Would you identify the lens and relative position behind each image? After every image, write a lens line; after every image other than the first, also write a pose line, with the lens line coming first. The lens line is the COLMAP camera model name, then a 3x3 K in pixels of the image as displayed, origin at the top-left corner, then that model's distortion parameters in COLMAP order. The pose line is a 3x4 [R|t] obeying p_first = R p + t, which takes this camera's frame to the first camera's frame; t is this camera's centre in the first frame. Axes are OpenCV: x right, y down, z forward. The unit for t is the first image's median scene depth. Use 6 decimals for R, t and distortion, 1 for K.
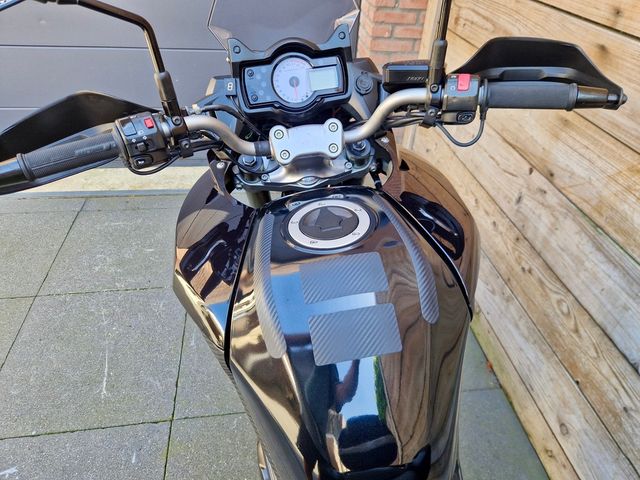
lens RADIAL K [[433.2, 0, 322.7], [0, 433.2, 233.4], [0, 0, 1]] dist [0.052768, -0.046274]
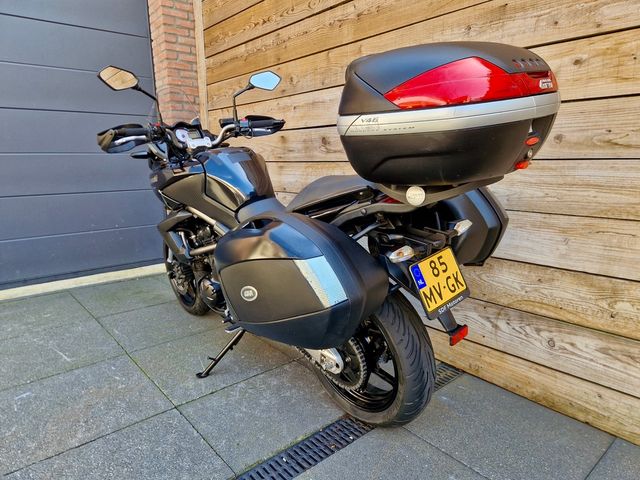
lens RADIAL K [[433.2, 0, 315.9], [0, 433.2, 241.3], [0, 0, 1]] dist [0.052768, -0.046274]
pose [[0.844096, -0.158279, 0.512299, -0.861032], [0.366443, 0.867783, -0.335666, 1.432184], [-0.391435, 0.471063, 0.790492, -1.163980]]
